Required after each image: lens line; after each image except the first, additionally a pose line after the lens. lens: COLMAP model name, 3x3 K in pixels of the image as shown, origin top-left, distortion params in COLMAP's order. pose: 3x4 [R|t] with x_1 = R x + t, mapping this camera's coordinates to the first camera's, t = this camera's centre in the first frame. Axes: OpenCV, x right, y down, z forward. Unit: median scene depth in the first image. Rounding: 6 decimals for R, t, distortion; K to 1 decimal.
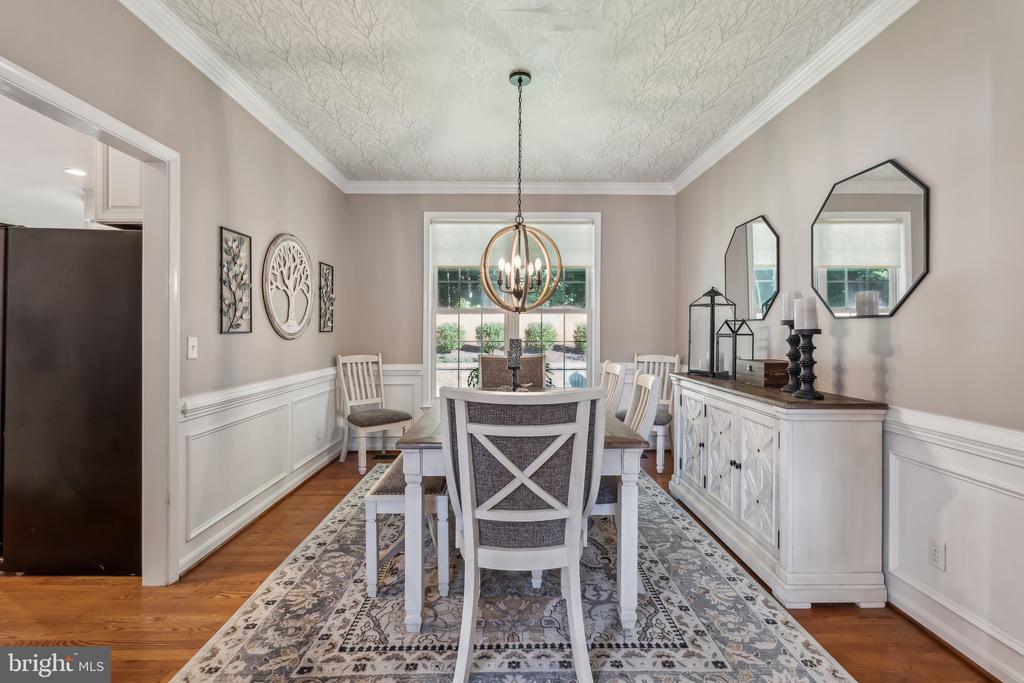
lens RADIAL K [[451.8, 0, 517.7], [0, 451.8, 332.7], [0, 0, 1]] dist [-0.008635, 0.002874]
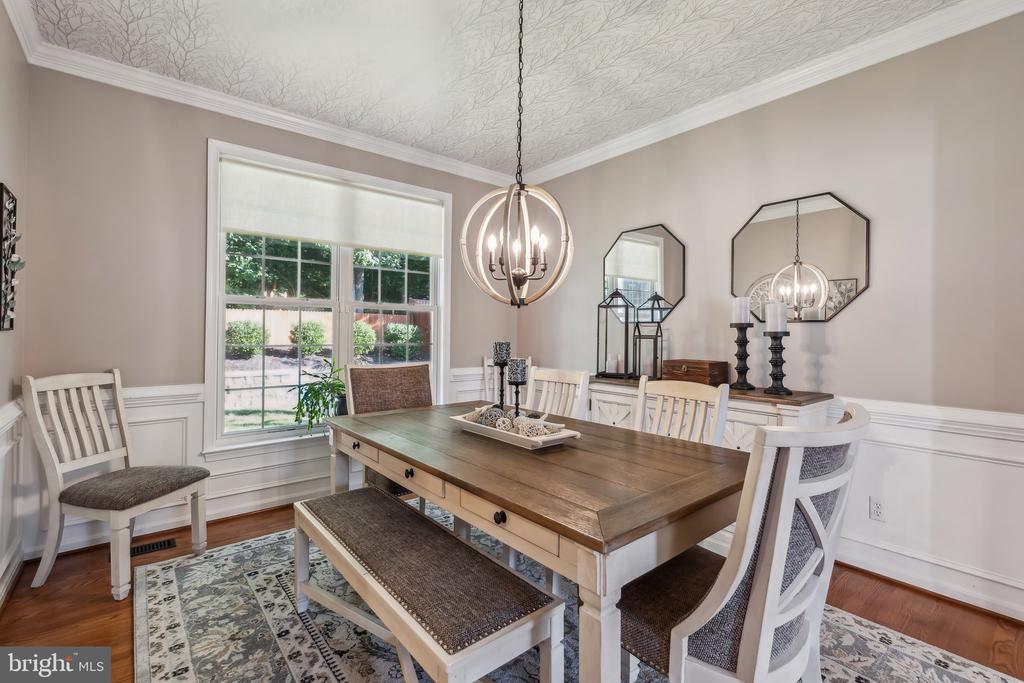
lens RADIAL K [[451.8, 0, 509.5], [0, 451.8, 334.3], [0, 0, 1]] dist [-0.008635, 0.002874]
pose [[0.788262, 0.001763, 0.615337, -0.281491], [-0.003220, 0.999994, 0.001260, -0.000258], [-0.615331, -0.002975, 0.788263, 0.271983]]
